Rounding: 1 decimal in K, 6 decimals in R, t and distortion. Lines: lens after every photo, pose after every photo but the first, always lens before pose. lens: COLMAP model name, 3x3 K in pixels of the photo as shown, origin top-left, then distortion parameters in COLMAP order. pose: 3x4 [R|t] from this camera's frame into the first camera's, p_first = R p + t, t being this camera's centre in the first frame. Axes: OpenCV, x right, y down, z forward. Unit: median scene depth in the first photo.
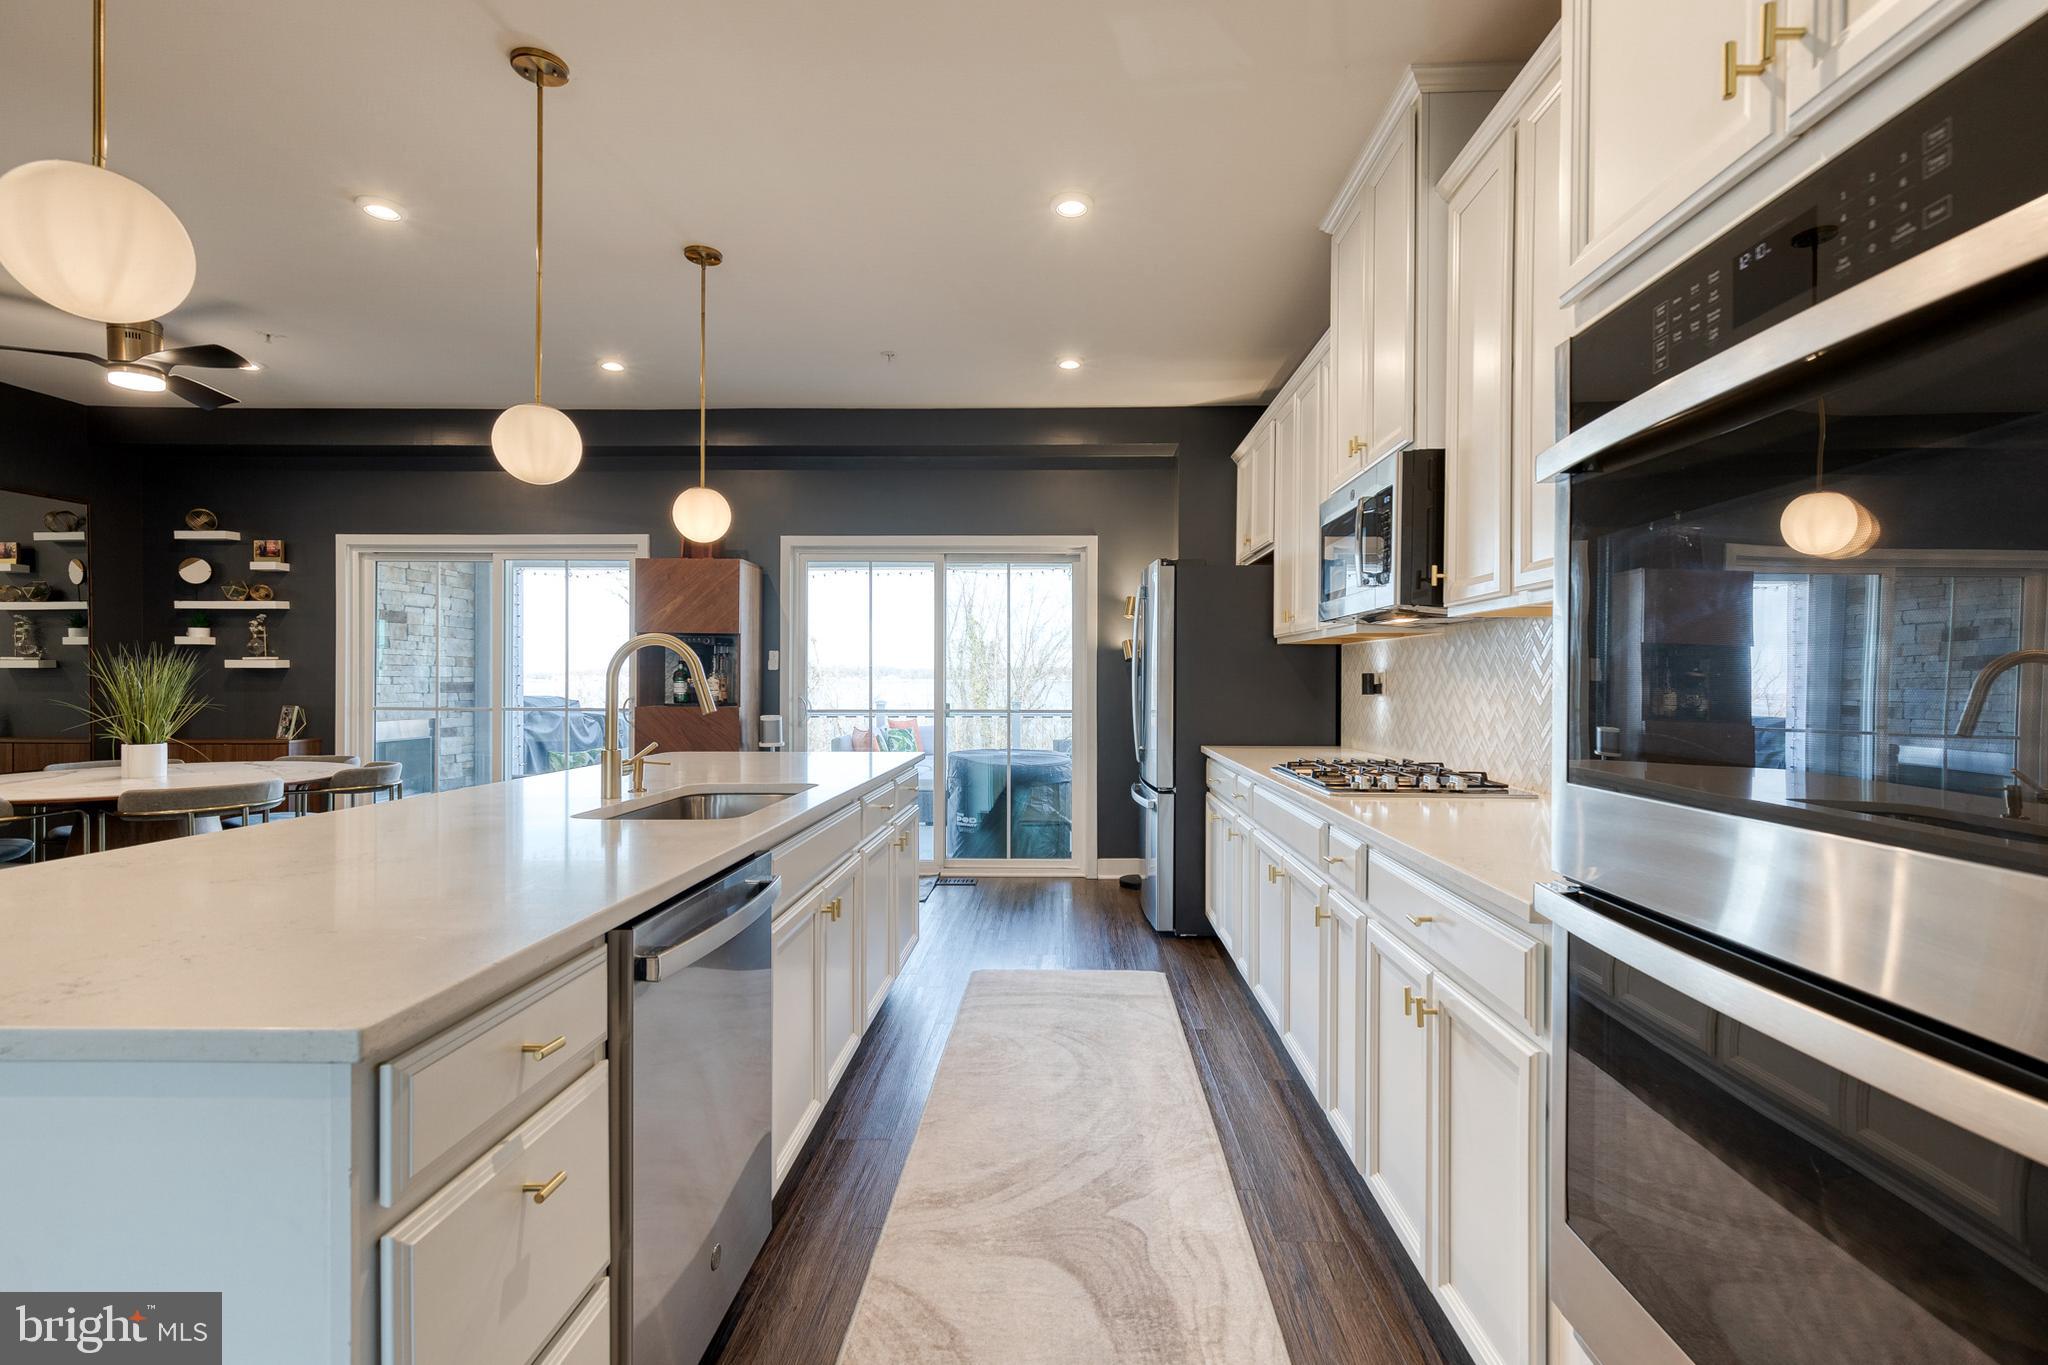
lens RADIAL K [[923.6, 0, 1055.8], [0, 923.6, 680.8], [0, 0, 1]] dist [0.008483, -0.001871]
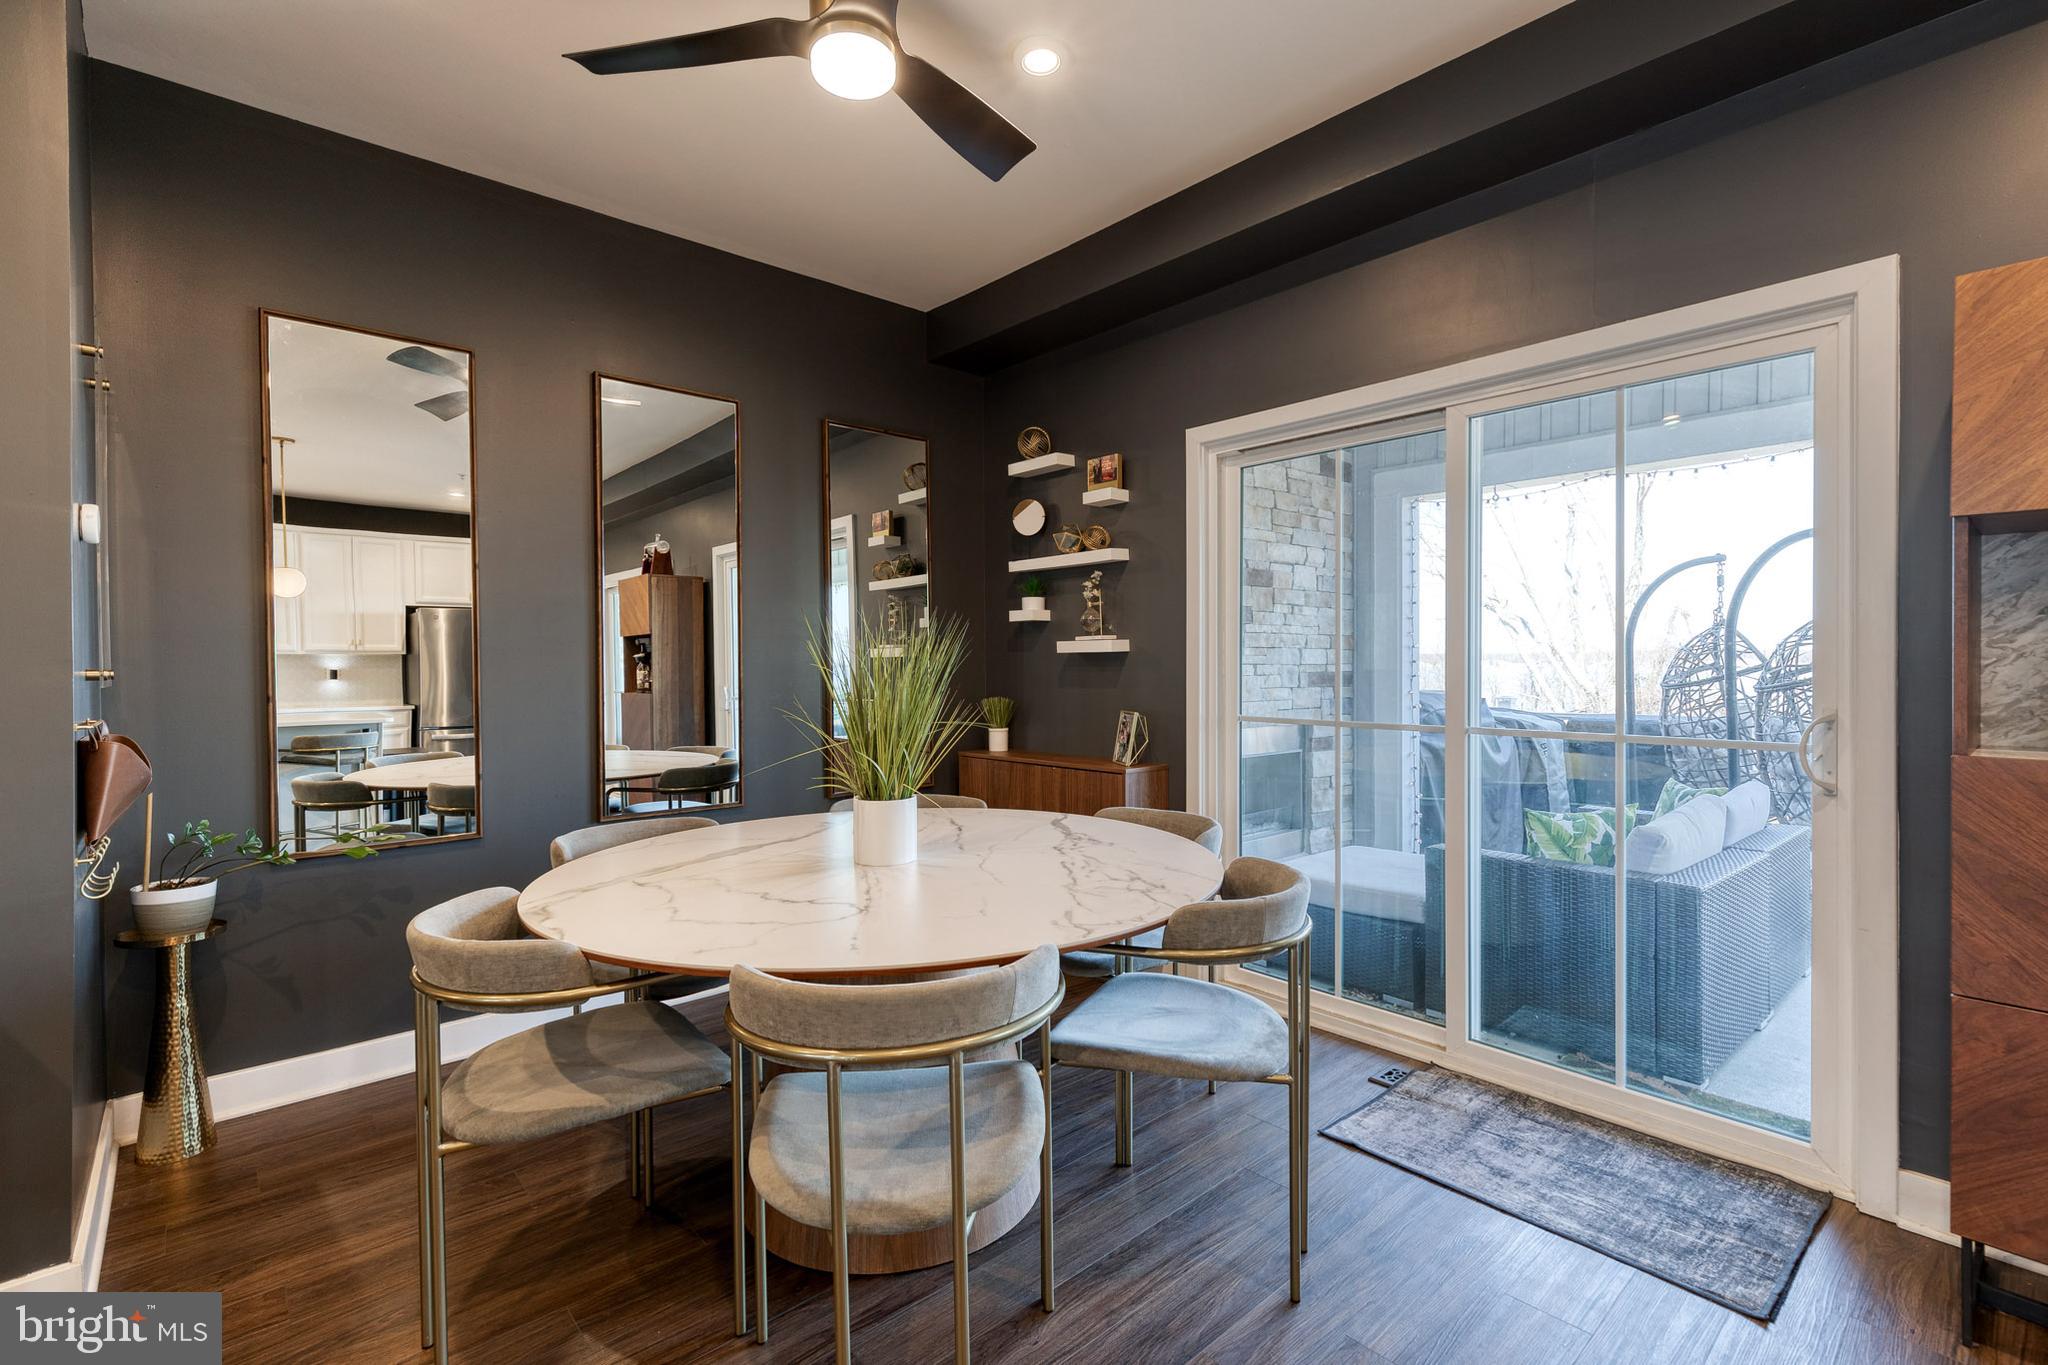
lens RADIAL K [[923.6, 0, 1033.6], [0, 923.6, 673.0], [0, 0, 1]] dist [0.008483, -0.001871]
pose [[0.677852, 0.000586, -0.735198, -0.425649], [0.004075, 0.999981, 0.004554, -0.002705], [0.735187, -0.006083, 0.677837, 0.550652]]
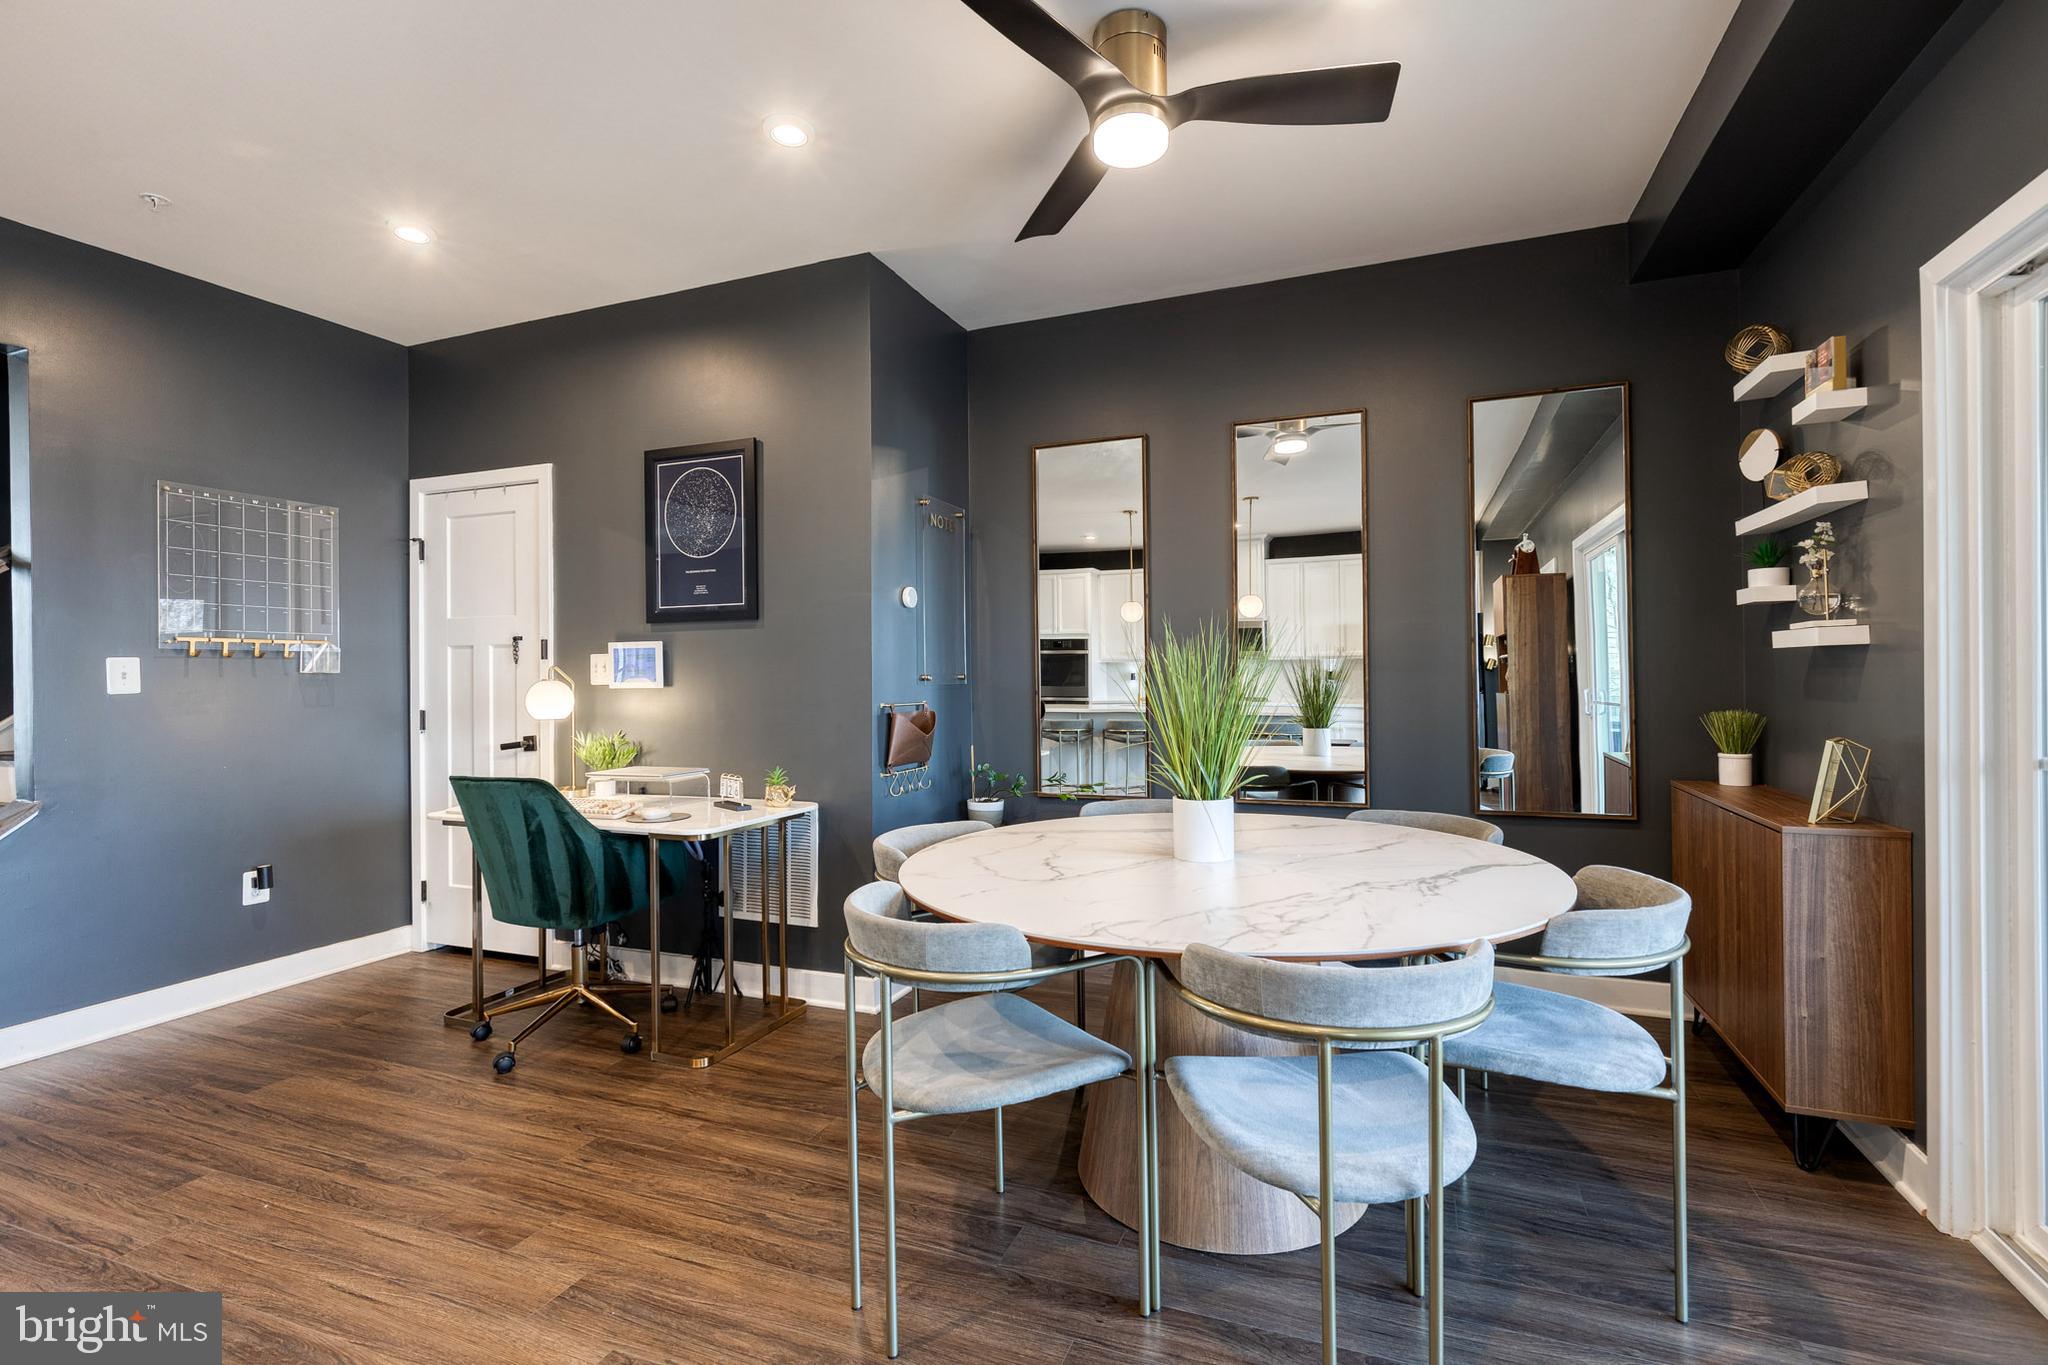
lens RADIAL K [[923.6, 0, 1029.2], [0, 923.6, 668.1], [0, 0, 1]] dist [0.008483, -0.001871]
pose [[-0.351441, -0.000579, -0.936210, -0.341107], [0.009248, 0.999949, -0.004090, -0.005996], [0.936164, -0.010095, -0.351418, 0.850584]]
